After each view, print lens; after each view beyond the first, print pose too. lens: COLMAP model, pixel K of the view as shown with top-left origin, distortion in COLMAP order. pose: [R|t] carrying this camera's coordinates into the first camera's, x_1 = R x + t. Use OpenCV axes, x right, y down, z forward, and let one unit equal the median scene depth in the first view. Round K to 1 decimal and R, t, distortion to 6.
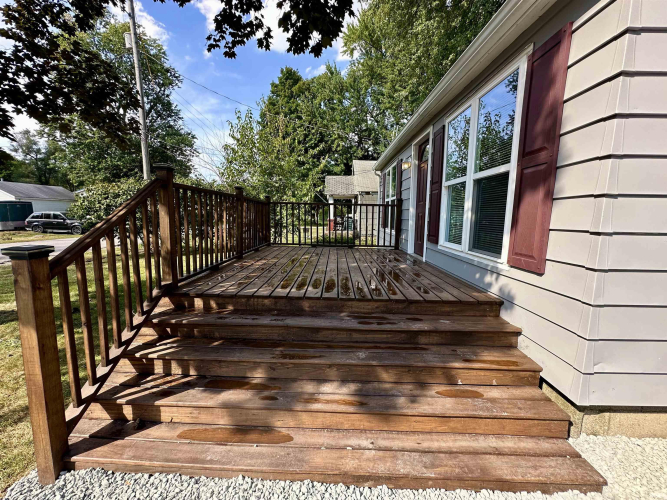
lens RADIAL K [[266.3, 0, 338.9], [0, 266.3, 249.7], [0, 0, 1]] dist [-0.006289, 0.001282]
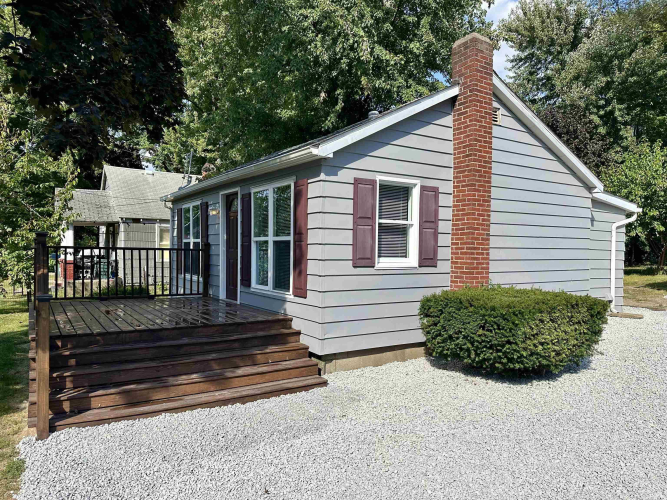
lens RADIAL K [[472.1, 0, 334.7], [0, 472.1, 252.1], [0, 0, 1]] dist [0.007834, -0.003273]
pose [[0.845844, -0.008685, 0.533360, -0.633484], [0.071277, 0.992741, -0.096873, 0.079643], [-0.528647, 0.119956, 0.840323, -1.454254]]
